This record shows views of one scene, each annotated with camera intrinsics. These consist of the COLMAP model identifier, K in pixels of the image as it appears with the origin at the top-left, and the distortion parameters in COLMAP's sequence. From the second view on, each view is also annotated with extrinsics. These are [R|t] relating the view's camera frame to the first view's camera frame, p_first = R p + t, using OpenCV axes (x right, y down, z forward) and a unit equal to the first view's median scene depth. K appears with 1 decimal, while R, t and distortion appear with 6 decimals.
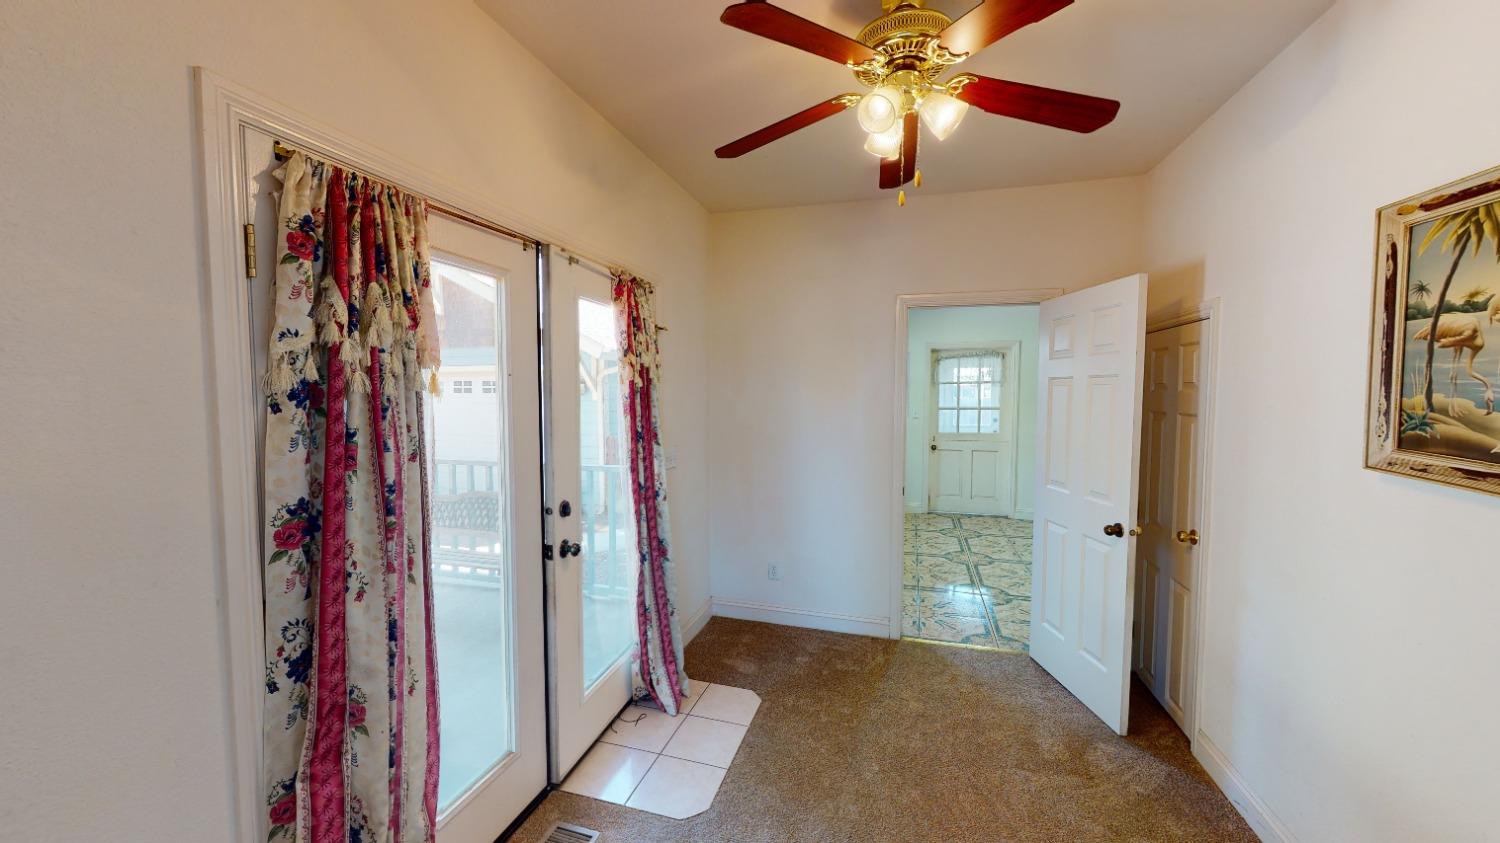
lens RADIAL K [[549.4, 0, 748.3], [0, 549.4, 418.7], [0, 0, 1]] dist [-0.001226, 0.000054]
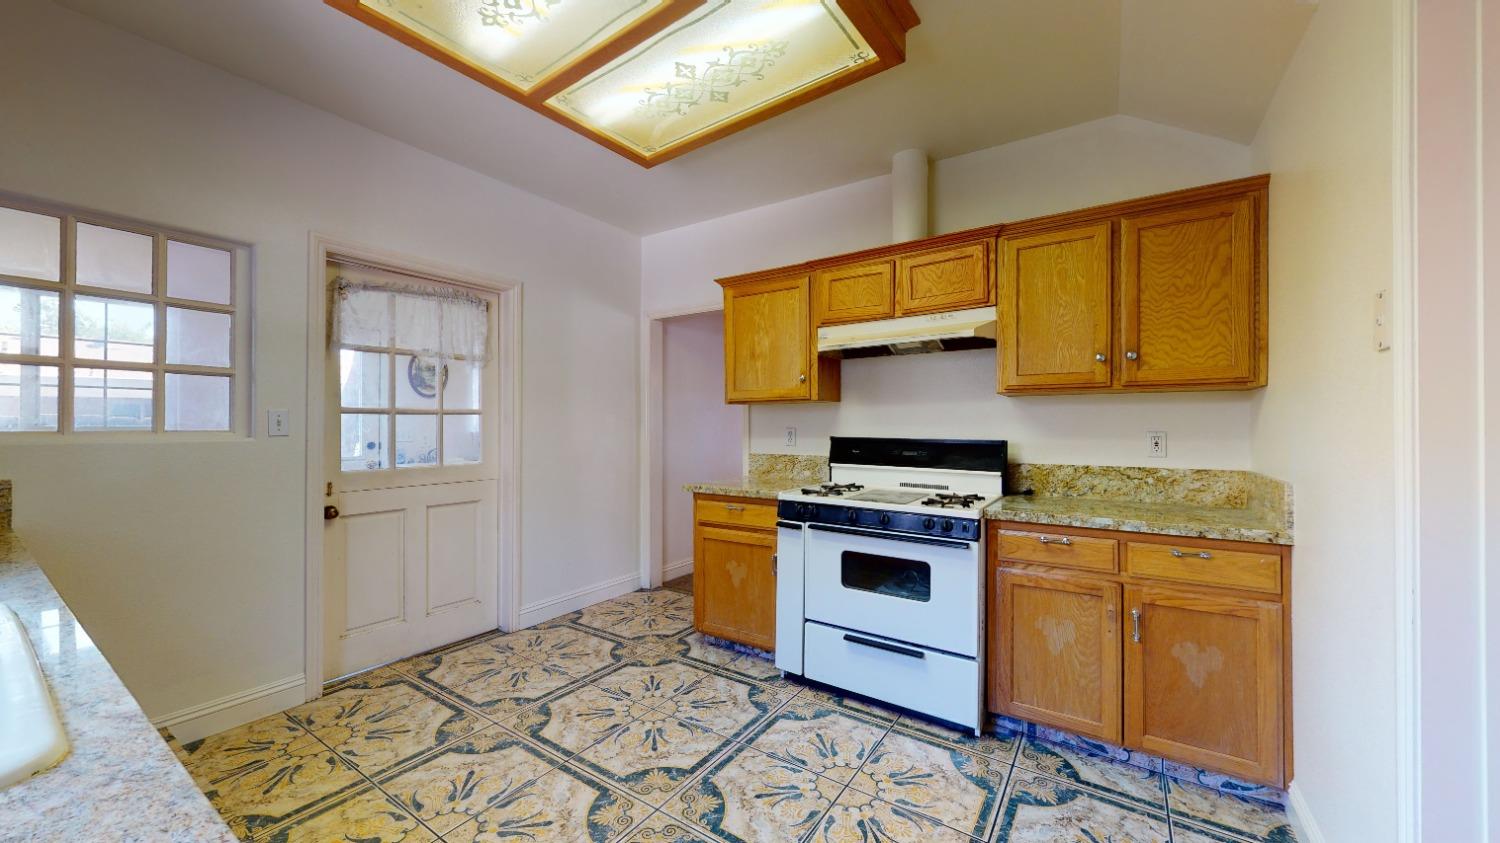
lens RADIAL K [[549.4, 0, 749.5], [0, 549.4, 422.5], [0, 0, 1]] dist [-0.001226, 0.000054]
pose [[0.304034, 0.001729, 0.952660, 0.061992], [0.047723, 0.998715, -0.017043, 0.010269], [-0.951465, 0.050646, 0.303561, 0.609964]]
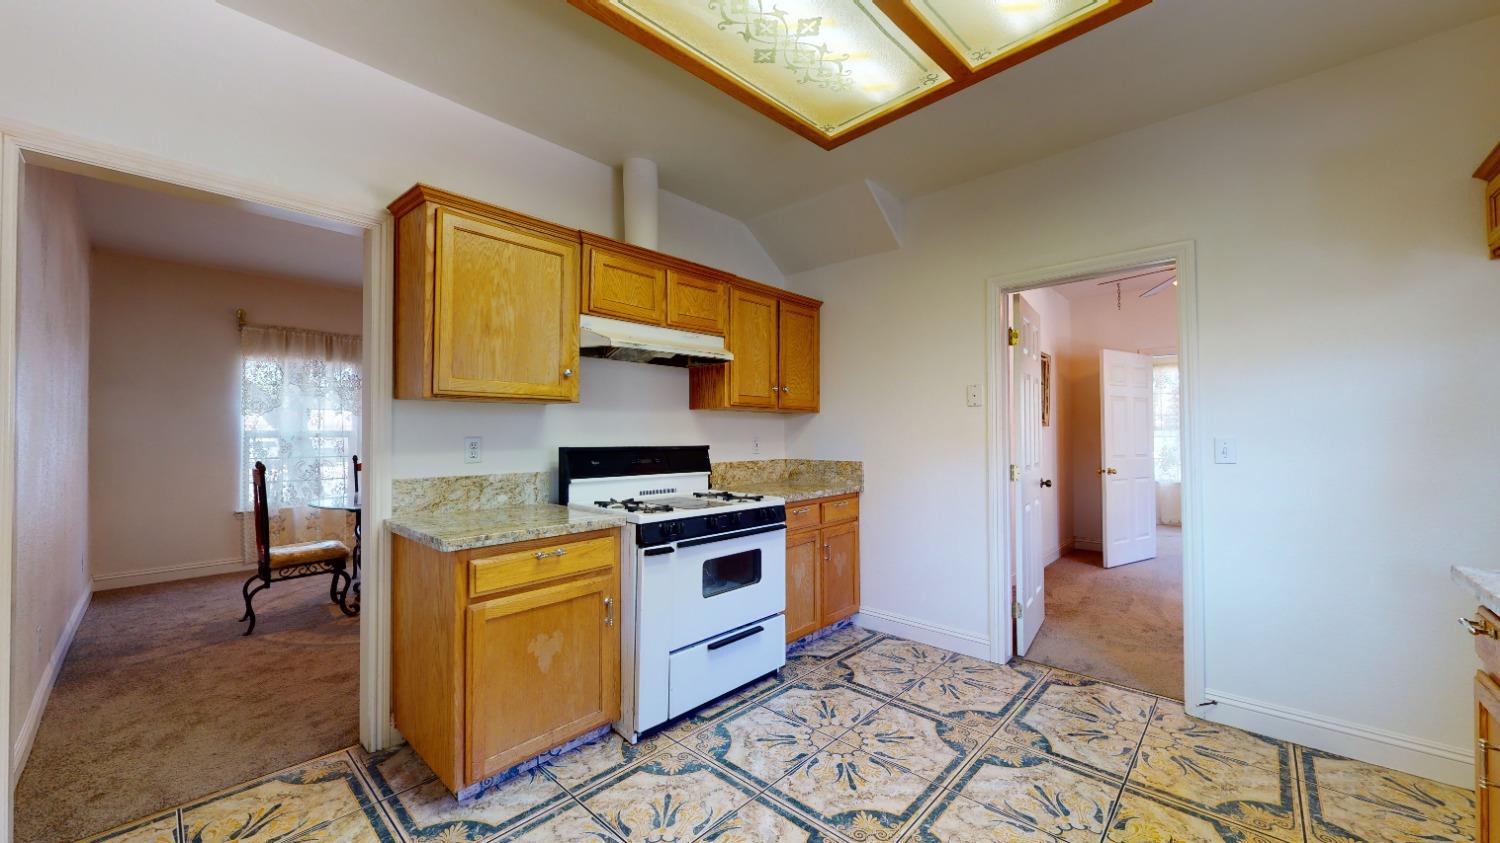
lens RADIAL K [[549.4, 0, 751.1], [0, 549.4, 424.2], [0, 0, 1]] dist [-0.001226, 0.000054]
pose [[-0.895583, 0.003914, 0.444878, 0.241378], [0.018893, 0.999394, 0.029242, -0.006915], [-0.444494, 0.034594, -0.895114, 0.967621]]
